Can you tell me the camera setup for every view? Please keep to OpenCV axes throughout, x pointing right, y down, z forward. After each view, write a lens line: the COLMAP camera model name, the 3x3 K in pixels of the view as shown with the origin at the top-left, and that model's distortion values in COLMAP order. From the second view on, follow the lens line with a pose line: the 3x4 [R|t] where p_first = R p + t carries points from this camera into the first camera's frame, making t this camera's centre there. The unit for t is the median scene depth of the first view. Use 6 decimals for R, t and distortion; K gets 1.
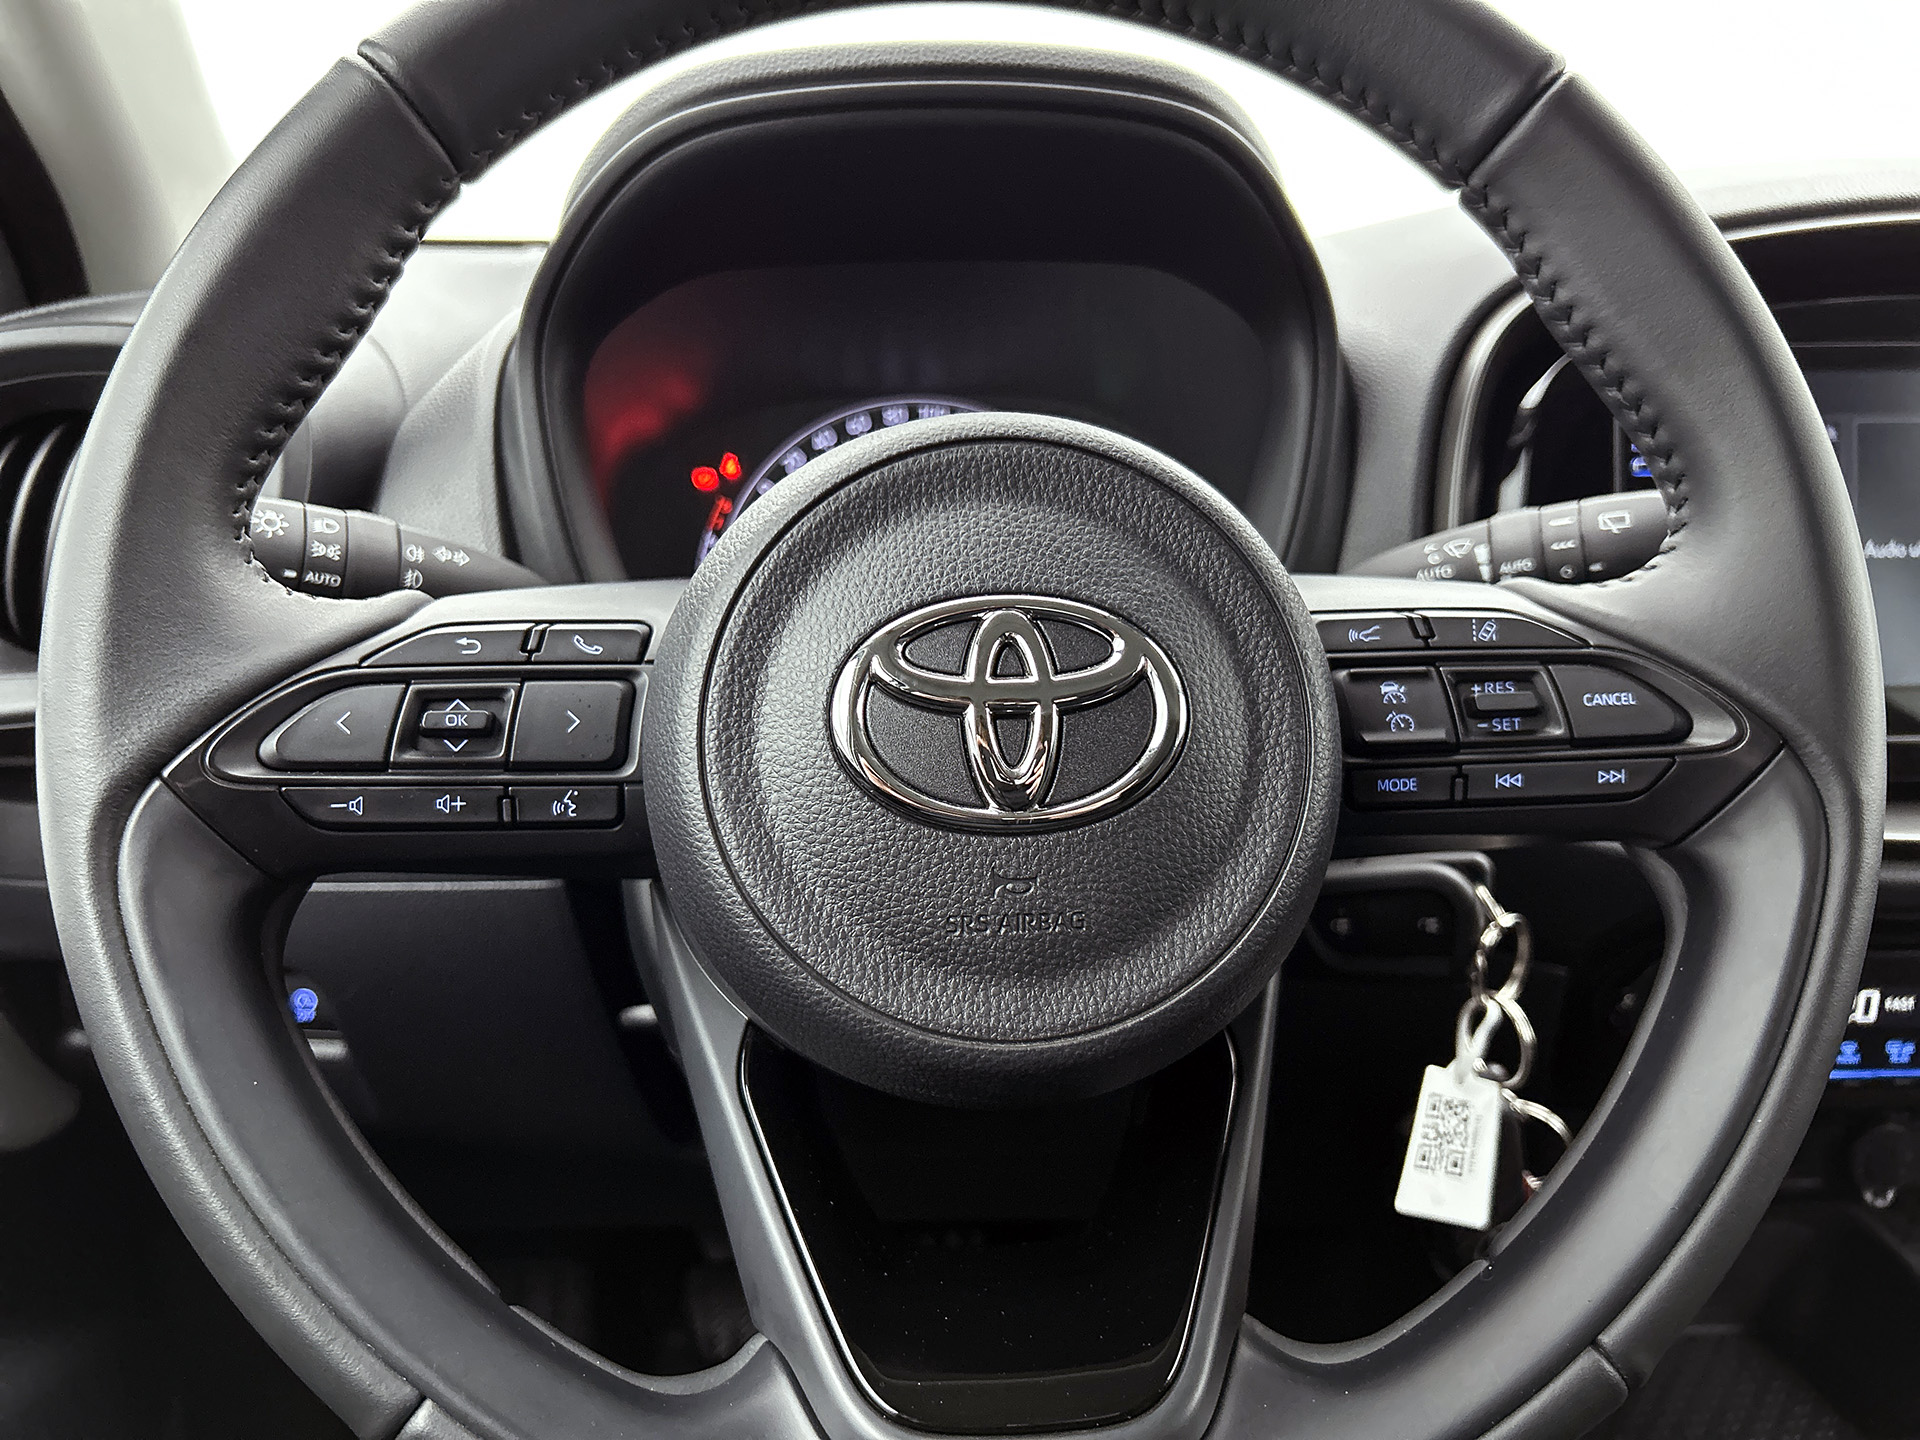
lens RADIAL K [[1477.9, 0, 933.3], [0, 1477.9, 721.5], [0, 0, 1]] dist [0.003208, 0.003247]
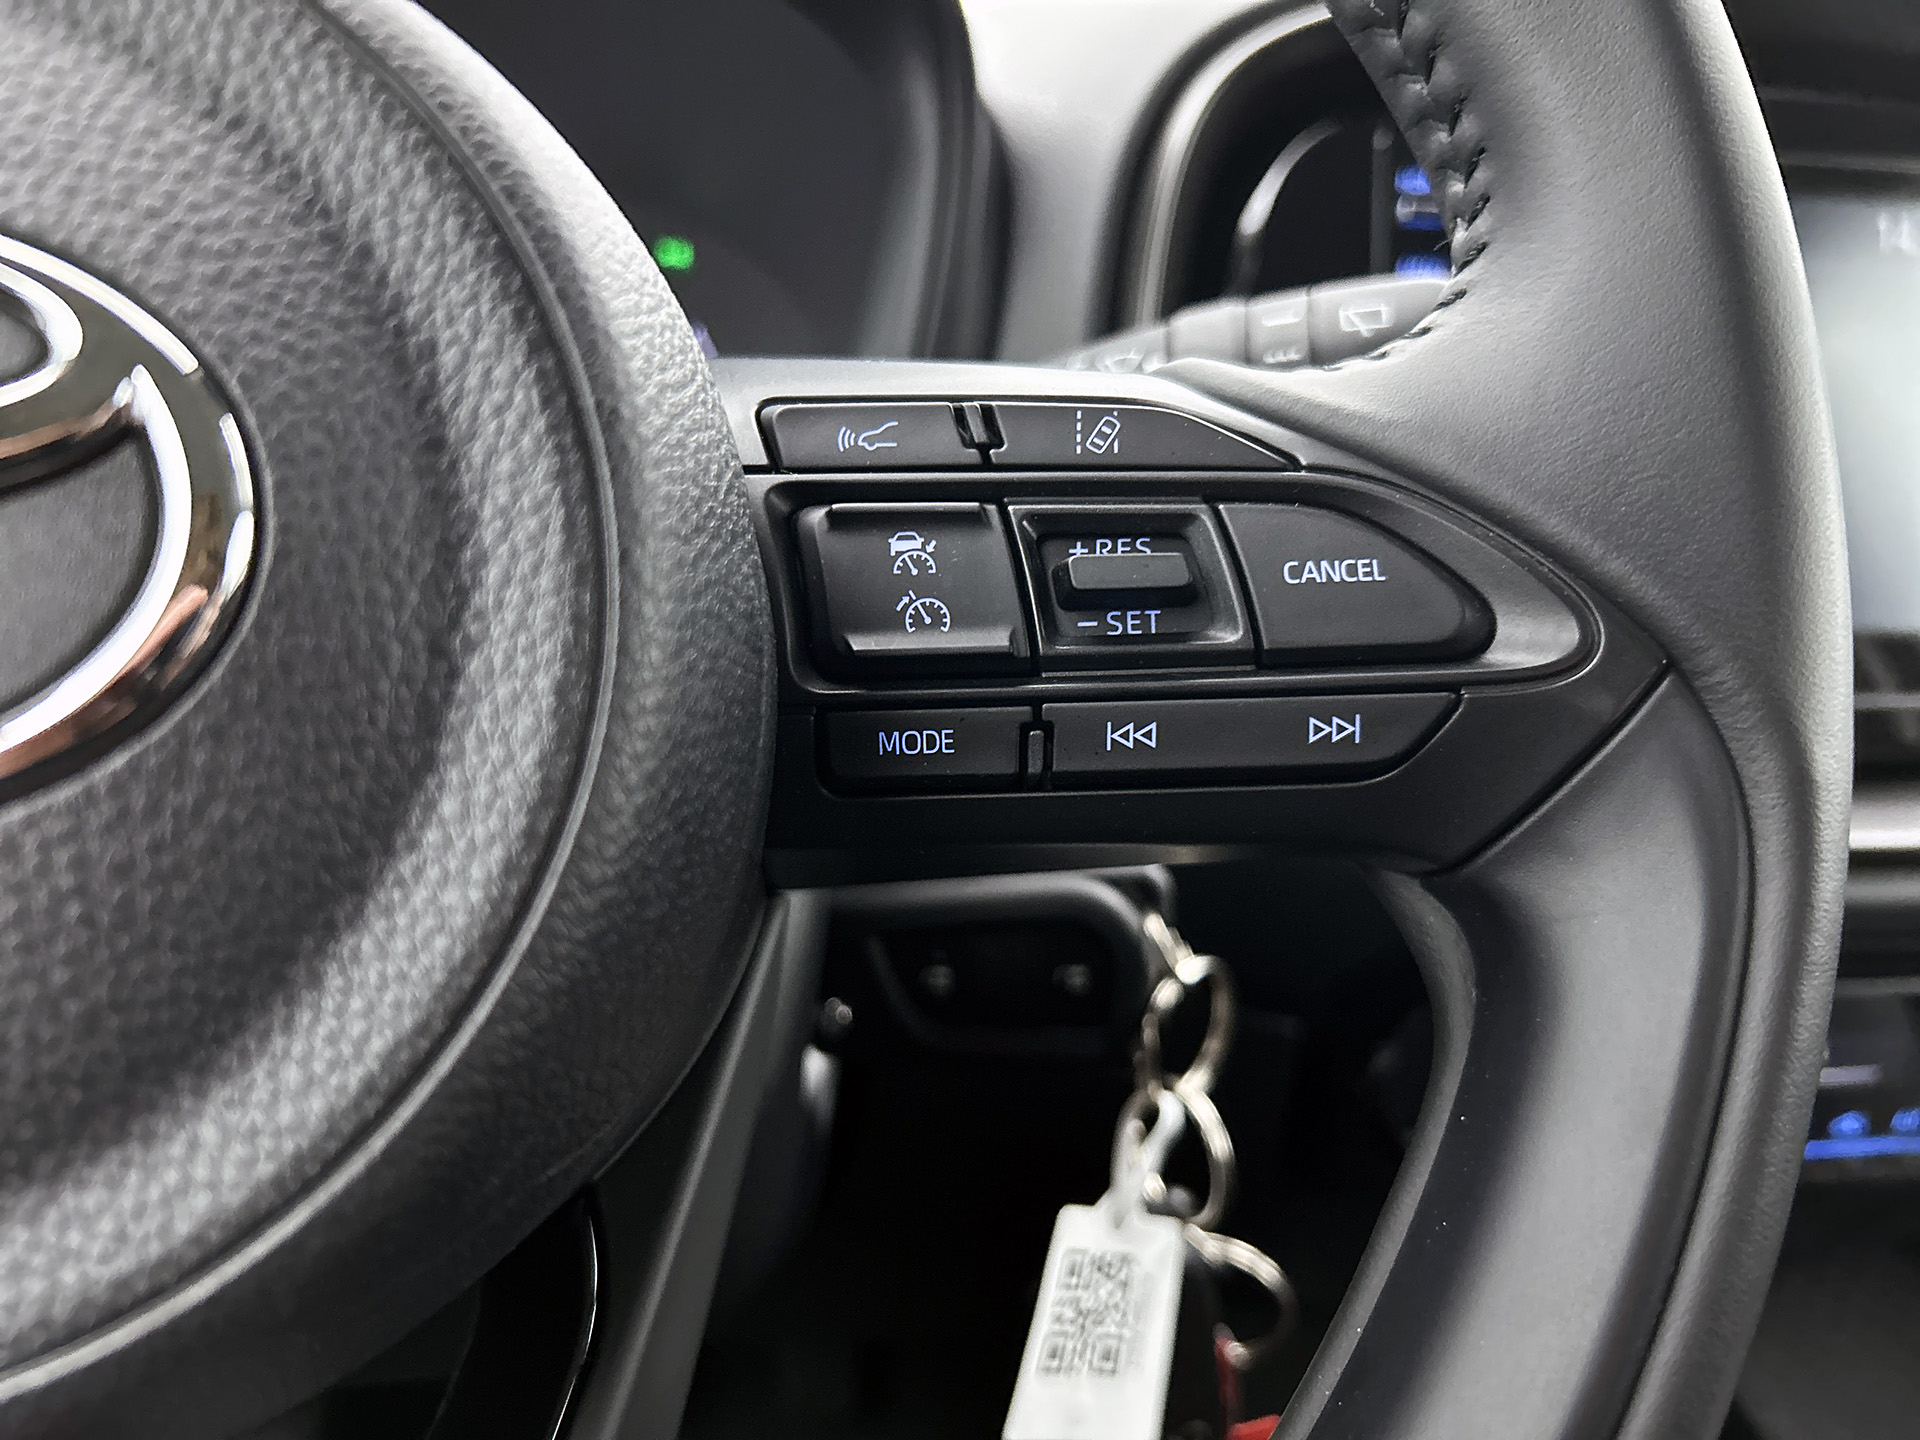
lens RADIAL K [[1383.7, 0, 960.0], [0, 1383.7, 720.0], [0, 0, 1]] dist [0.090926, -0.170245]
pose [[0.990211, 0.015874, 0.138676, 0.266104], [-0.016796, 0.999844, 0.005483, 0.032896], [-0.138567, -0.007759, 0.990323, 0.549159]]
